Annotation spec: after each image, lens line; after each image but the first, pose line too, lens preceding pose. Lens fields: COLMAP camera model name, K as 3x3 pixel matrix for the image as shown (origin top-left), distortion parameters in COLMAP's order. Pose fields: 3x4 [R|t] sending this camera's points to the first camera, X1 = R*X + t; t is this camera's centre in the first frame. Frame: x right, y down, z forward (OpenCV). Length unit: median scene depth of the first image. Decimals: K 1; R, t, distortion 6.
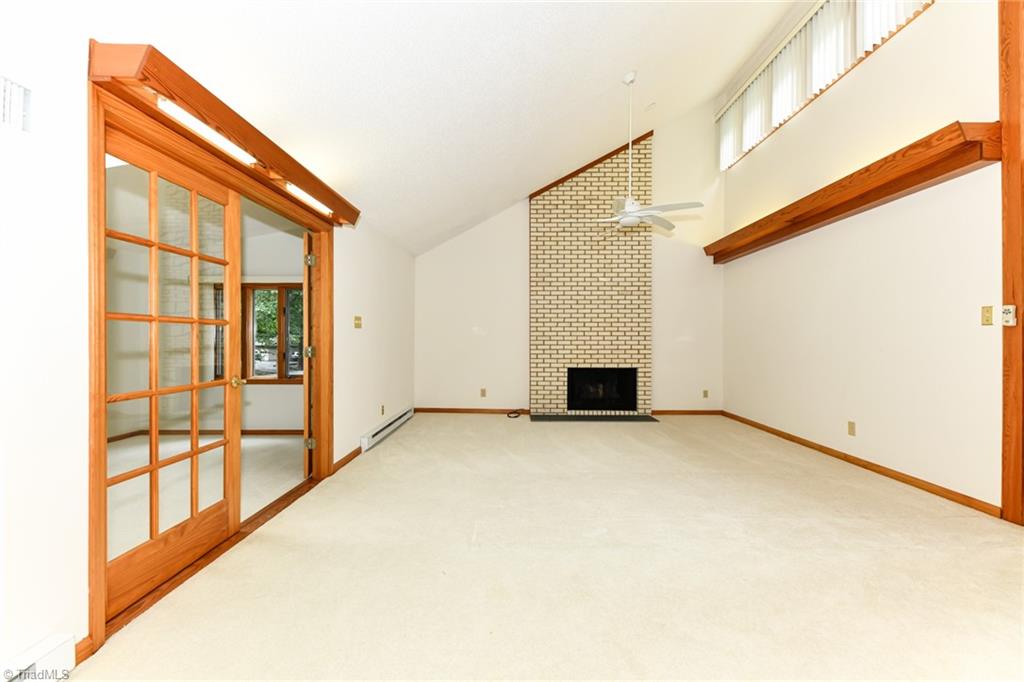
lens RADIAL K [[412.6, 0, 512.4], [0, 412.6, 340.8], [0, 0, 1]] dist [0.007207, -0.000440]
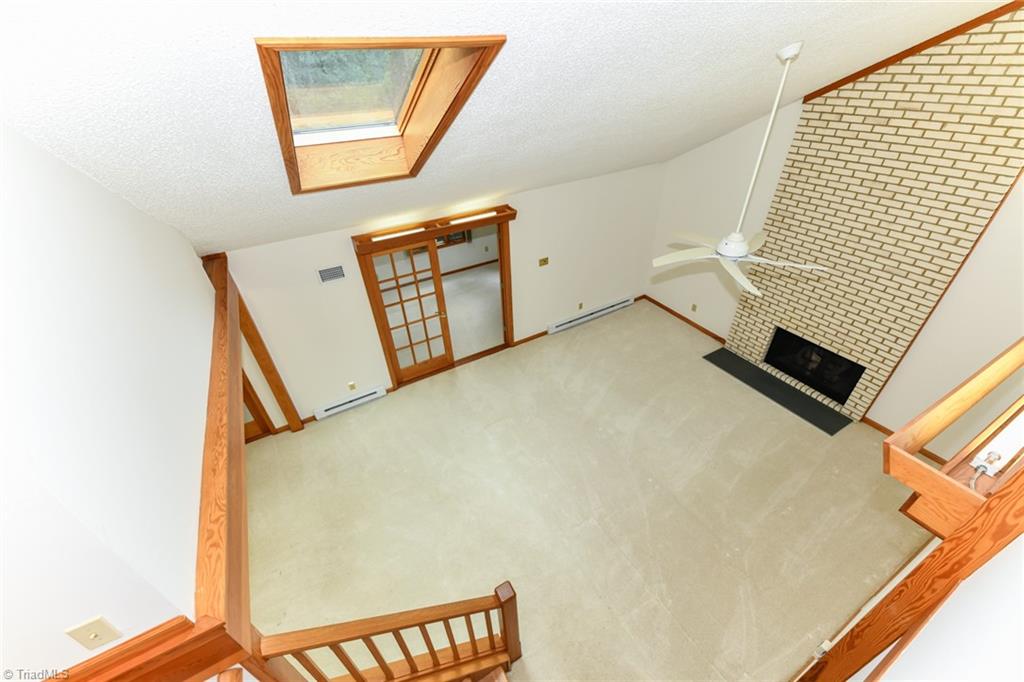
lens RADIAL K [[412.6, 0, 517.2], [0, 412.6, 340.8], [0, 0, 1]] dist [0.007207, -0.000440]
pose [[0.502752, 0.486941, -0.714233, 0.503744], [0.034464, 0.814299, 0.579422, -0.439310], [0.863743, -0.315921, 0.392609, 0.163729]]
